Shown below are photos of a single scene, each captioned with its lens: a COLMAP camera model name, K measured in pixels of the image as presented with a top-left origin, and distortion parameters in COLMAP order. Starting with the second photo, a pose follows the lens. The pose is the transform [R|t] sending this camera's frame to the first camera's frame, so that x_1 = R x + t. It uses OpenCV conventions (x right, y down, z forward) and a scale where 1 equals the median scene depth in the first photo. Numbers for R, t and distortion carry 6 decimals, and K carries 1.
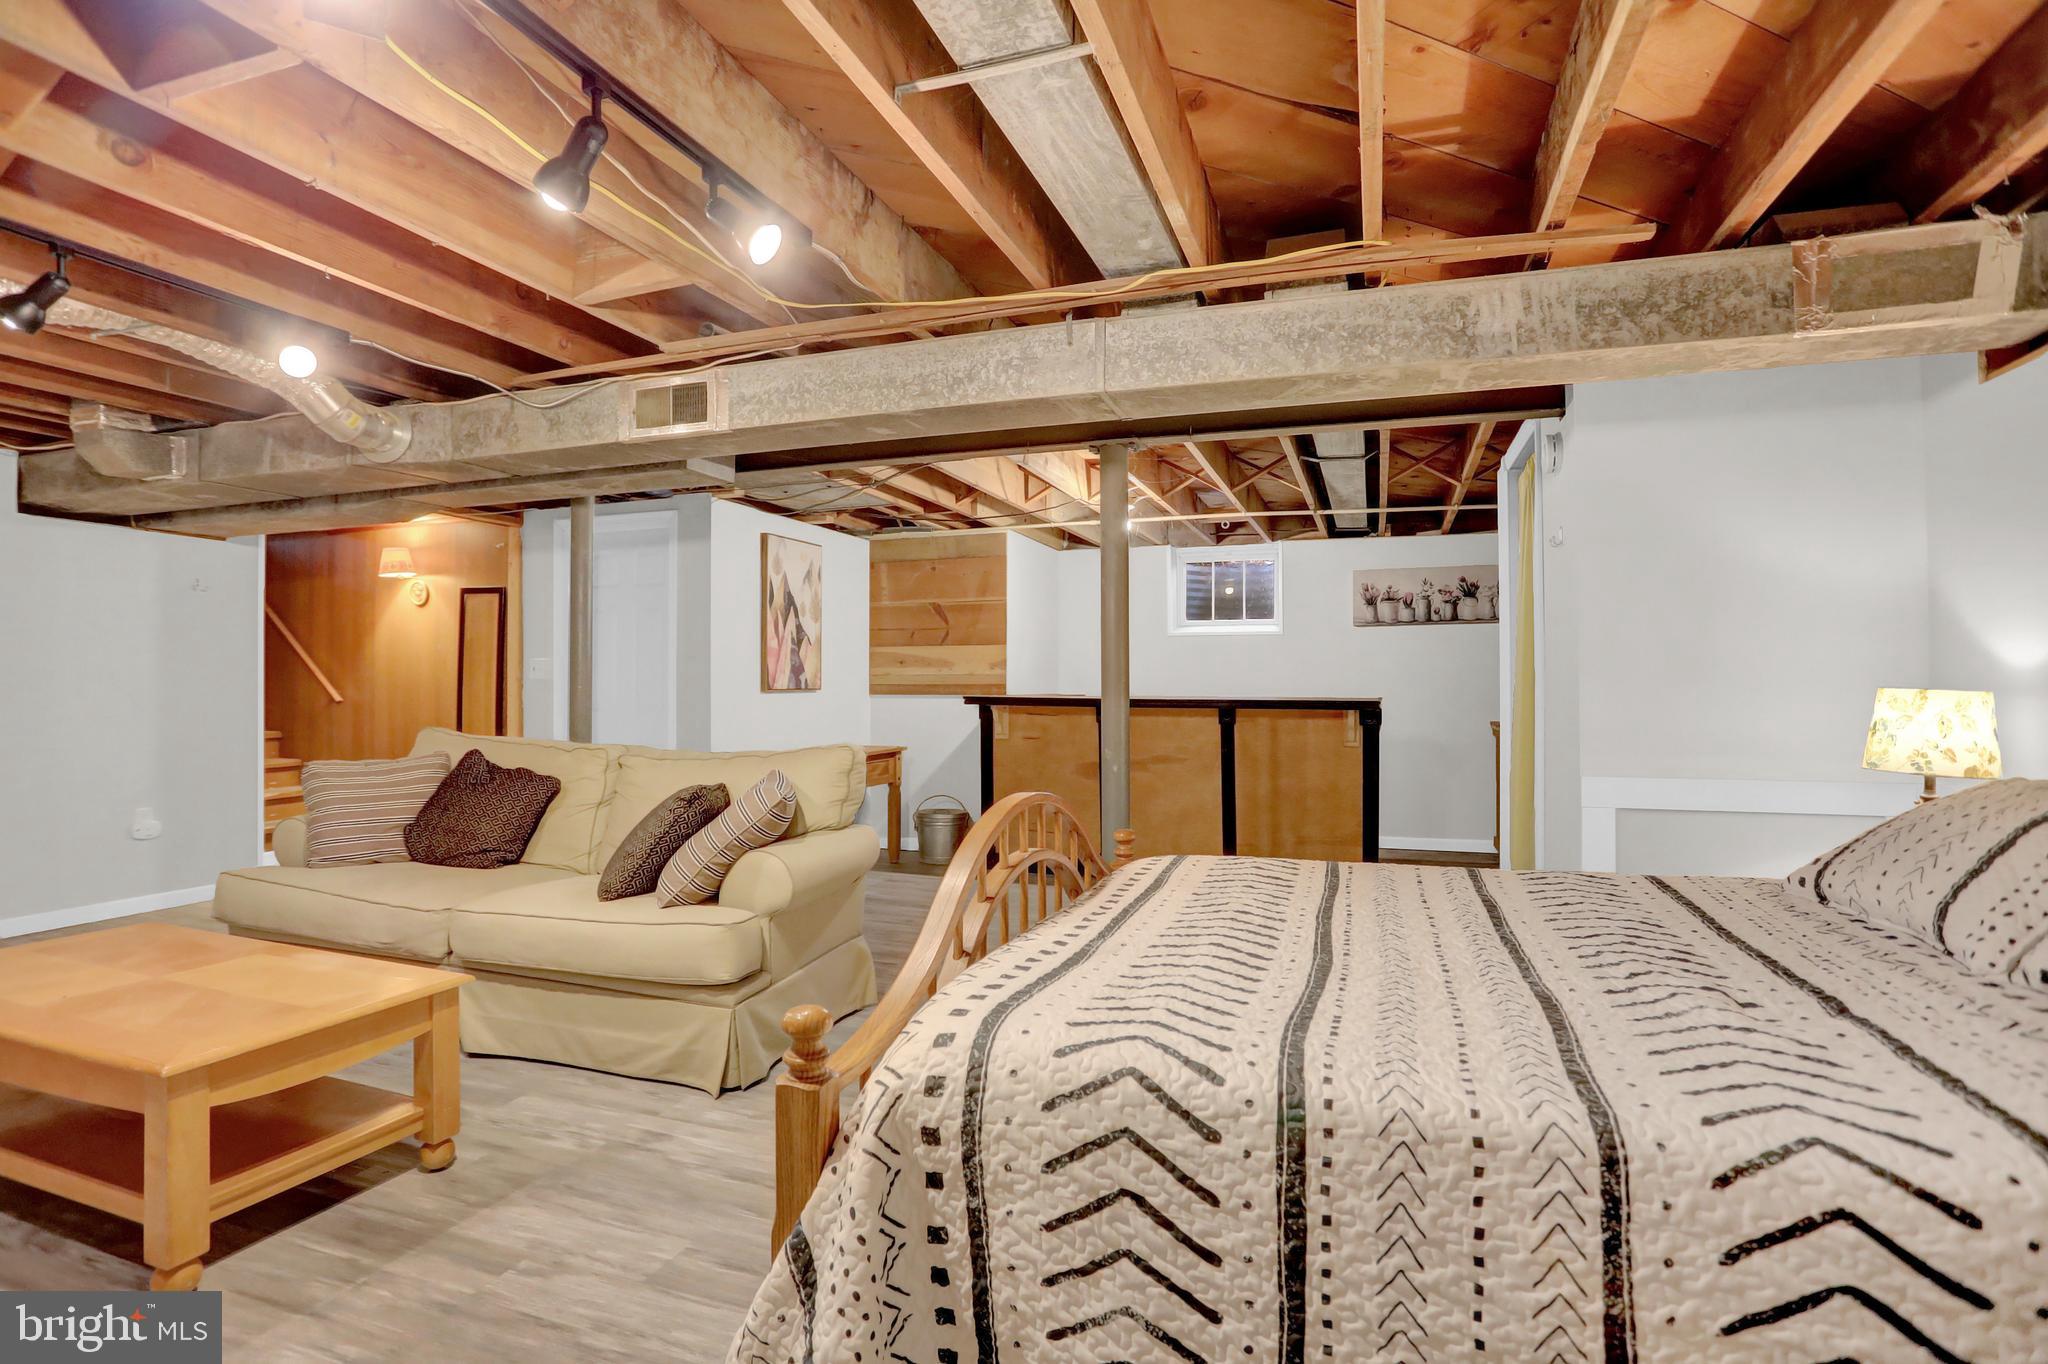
lens RADIAL K [[987.0, 0, 1026.3], [0, 987.0, 676.2], [0, 0, 1]] dist [-0.079579, 0.032893]
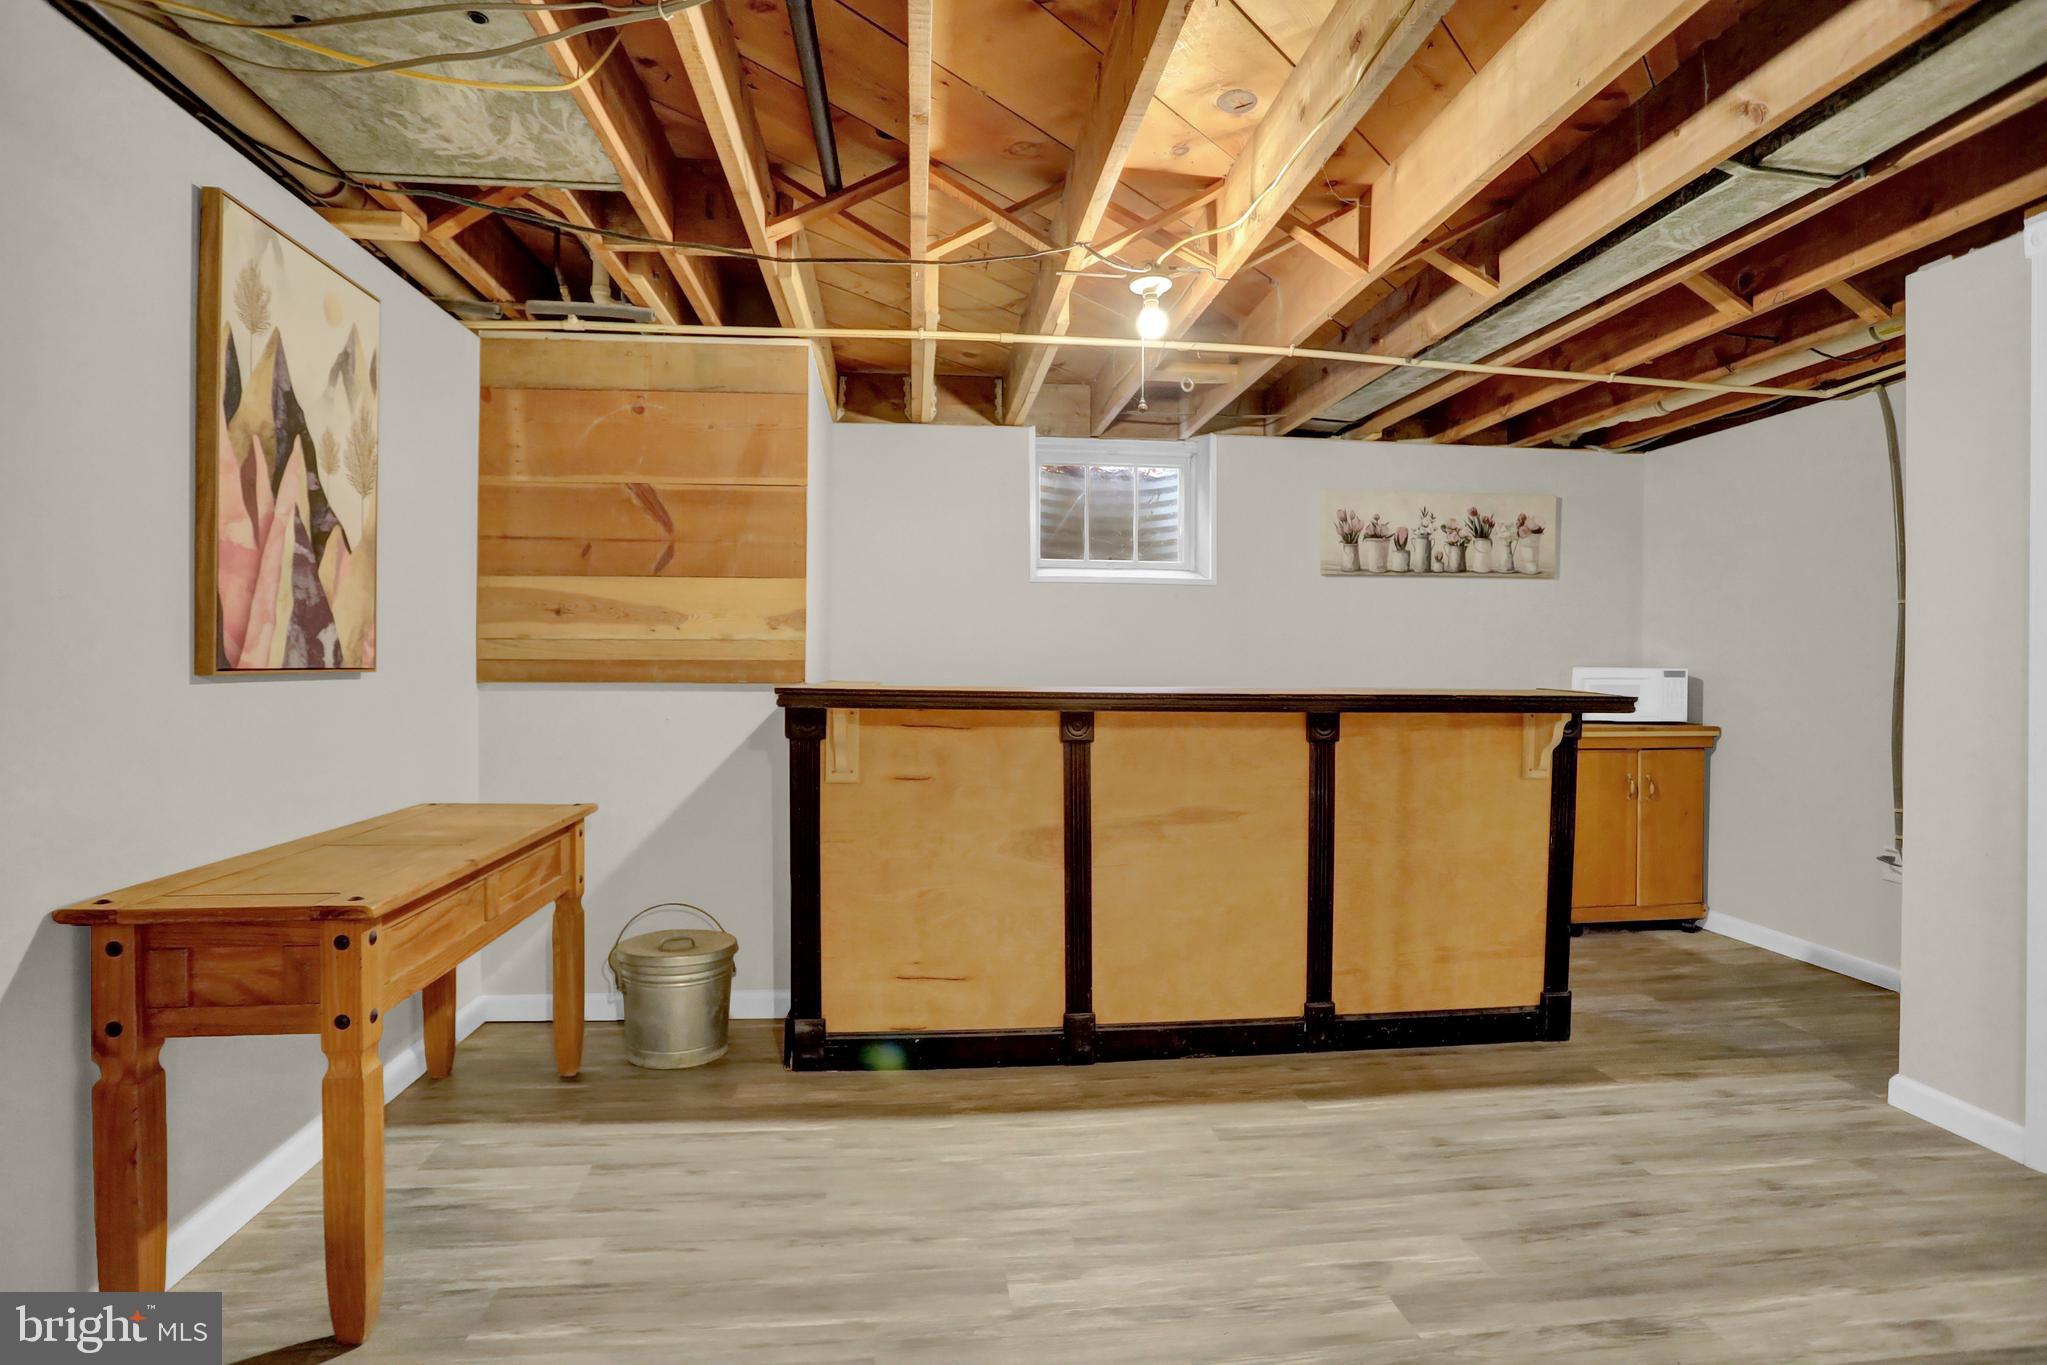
lens RADIAL K [[1051.6, 0, 1036.5], [0, 1051.6, 682.1], [0, 0, 1]] dist [-0.038645, 0.001707]
pose [[0.901745, -0.000268, 0.432269, -0.140976], [-0.009457, 0.999748, 0.020348, 0.006955], [-0.432165, -0.022437, 0.901515, 0.487006]]
